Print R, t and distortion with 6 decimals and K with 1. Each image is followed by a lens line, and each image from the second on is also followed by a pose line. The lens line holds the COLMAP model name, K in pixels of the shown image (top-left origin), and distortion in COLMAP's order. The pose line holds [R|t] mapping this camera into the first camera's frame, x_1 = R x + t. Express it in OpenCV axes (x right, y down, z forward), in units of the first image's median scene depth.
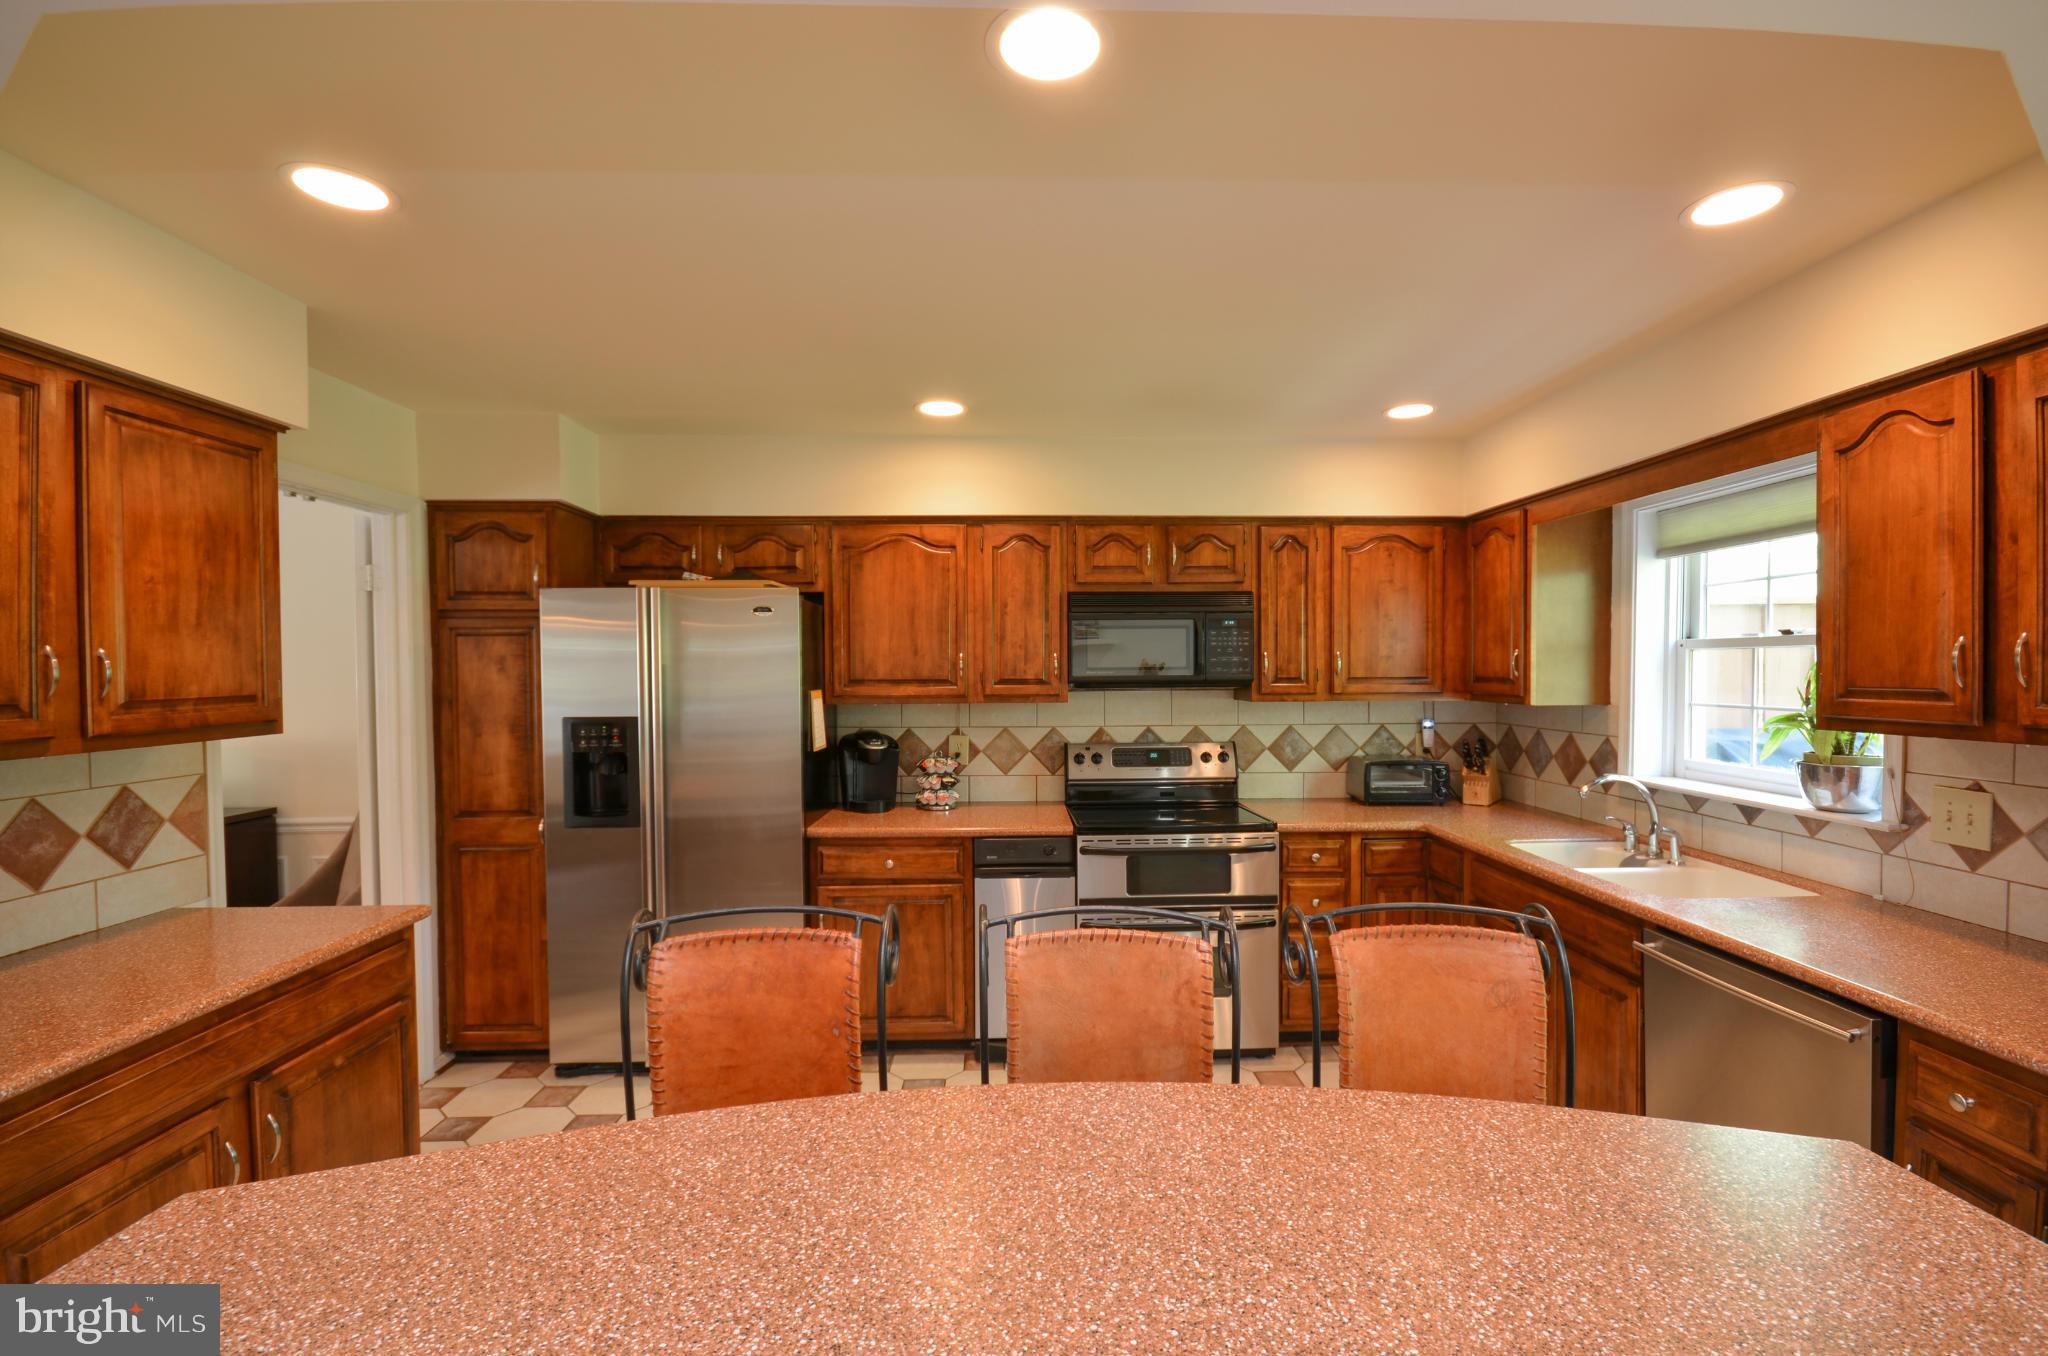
lens RADIAL K [[891.9, 0, 1044.4], [0, 891.9, 687.2], [0, 0, 1]] dist [-0.000396, -0.005282]
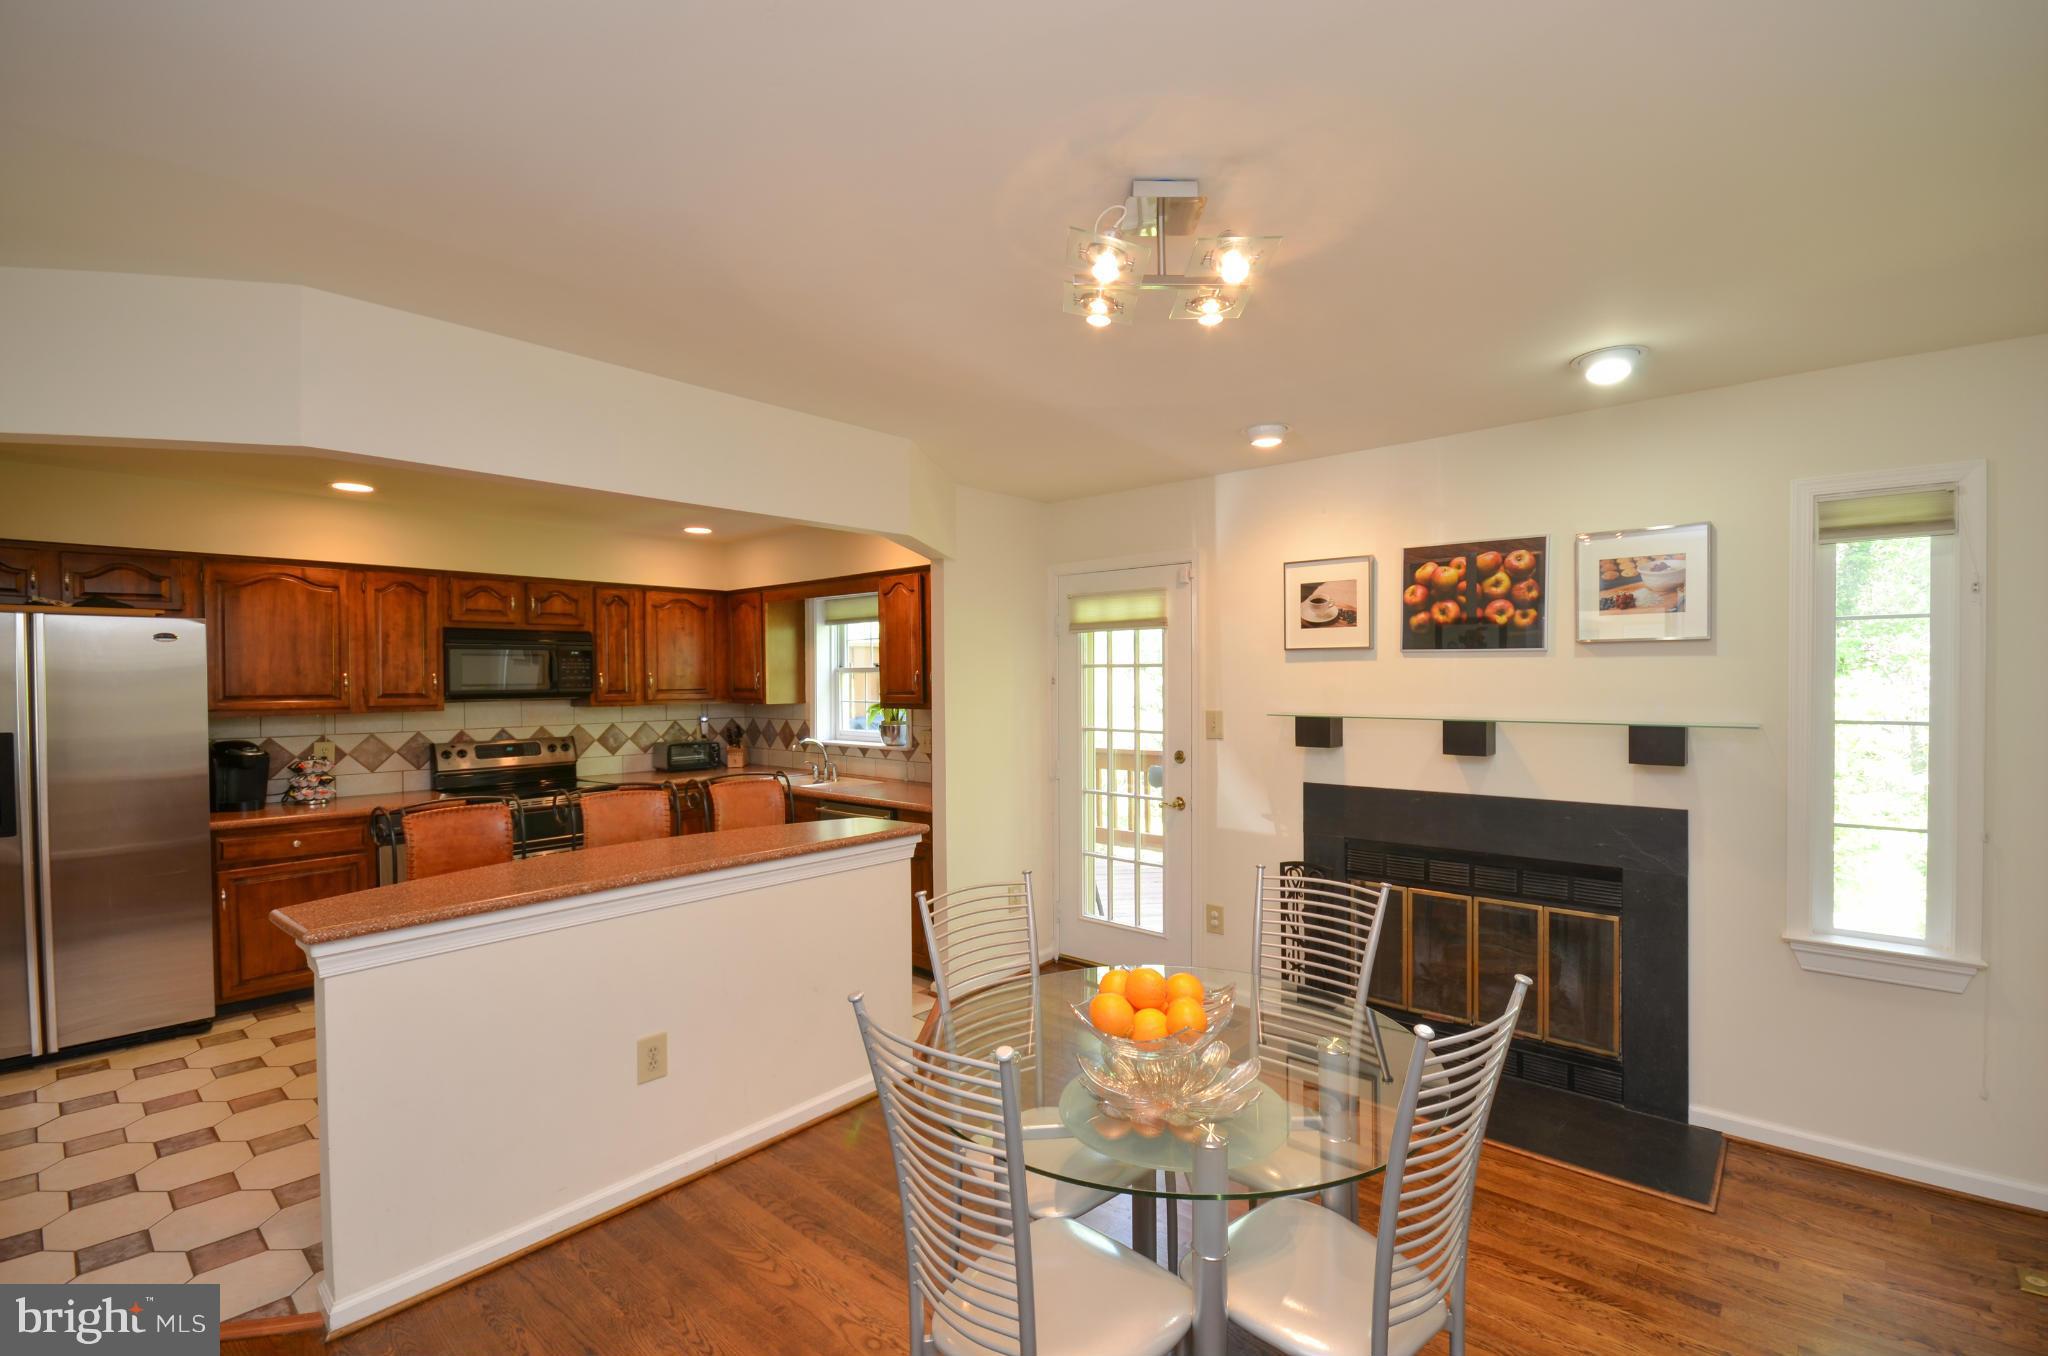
lens RADIAL K [[884.5, 0, 1051.8], [0, 884.5, 686.9], [0, 0, 1]] dist [-0.000157, -0.006369]
pose [[0.676157, -0.007952, 0.736715, -0.333491], [0.021105, 0.999740, -0.008580, 0.011987], [-0.736456, 0.021350, 0.676149, -0.554575]]
